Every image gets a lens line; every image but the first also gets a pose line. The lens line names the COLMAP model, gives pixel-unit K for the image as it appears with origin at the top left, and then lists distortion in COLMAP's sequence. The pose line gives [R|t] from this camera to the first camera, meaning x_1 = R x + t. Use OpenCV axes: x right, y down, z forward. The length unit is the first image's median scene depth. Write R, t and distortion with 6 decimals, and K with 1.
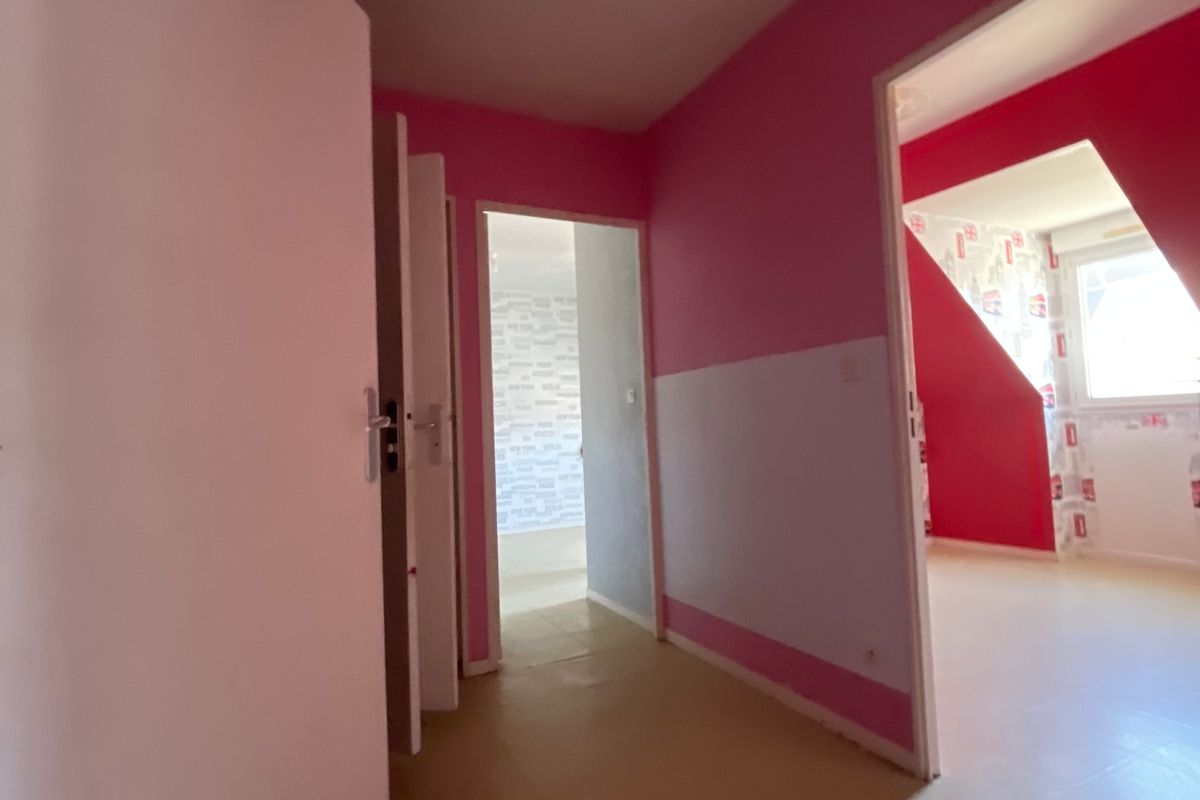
lens RADIAL K [[645.3, 0, 594.2], [0, 645.3, 398.8], [0, 0, 1]] dist [-0.008110, -0.001922]
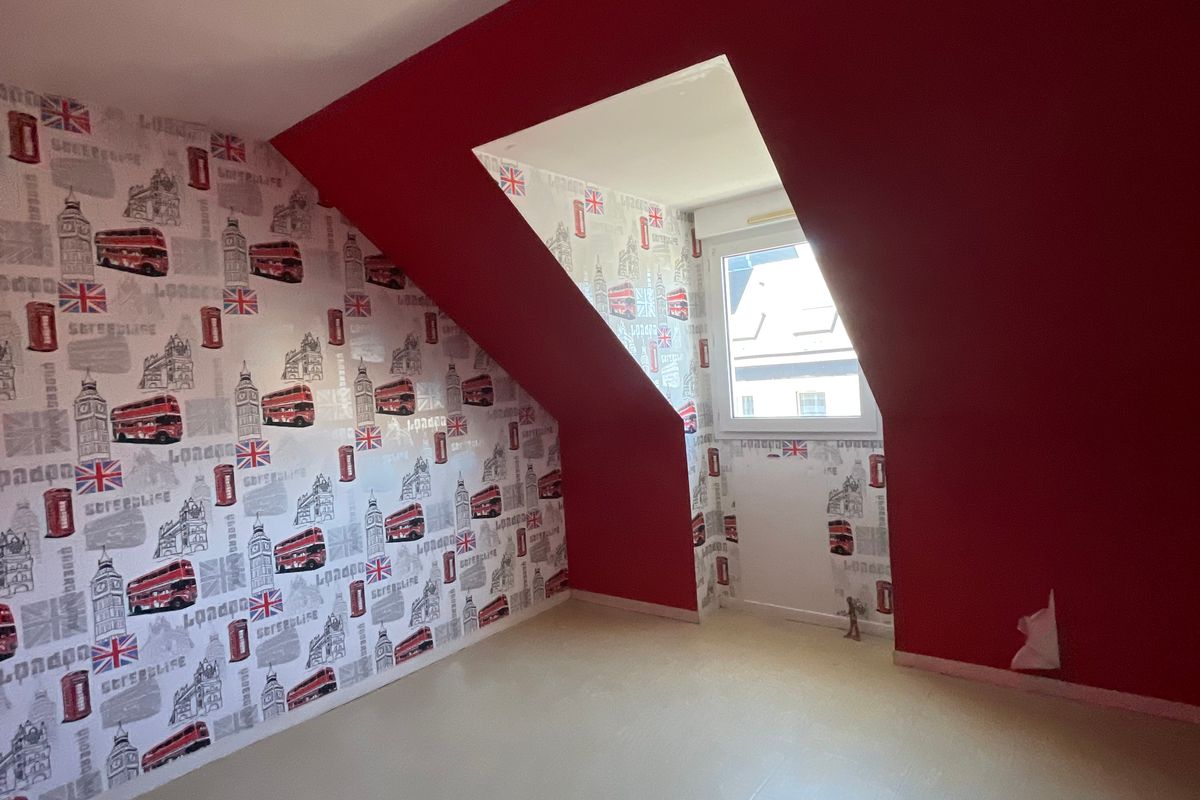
lens RADIAL K [[645.3, 0, 606.3], [0, 645.3, 399.8], [0, 0, 1]] dist [-0.008110, -0.001922]
pose [[0.898355, -0.040106, 0.437435, 0.263962], [0.011049, 0.997571, 0.068773, -0.084946], [-0.439130, -0.056949, 0.896617, 0.327505]]
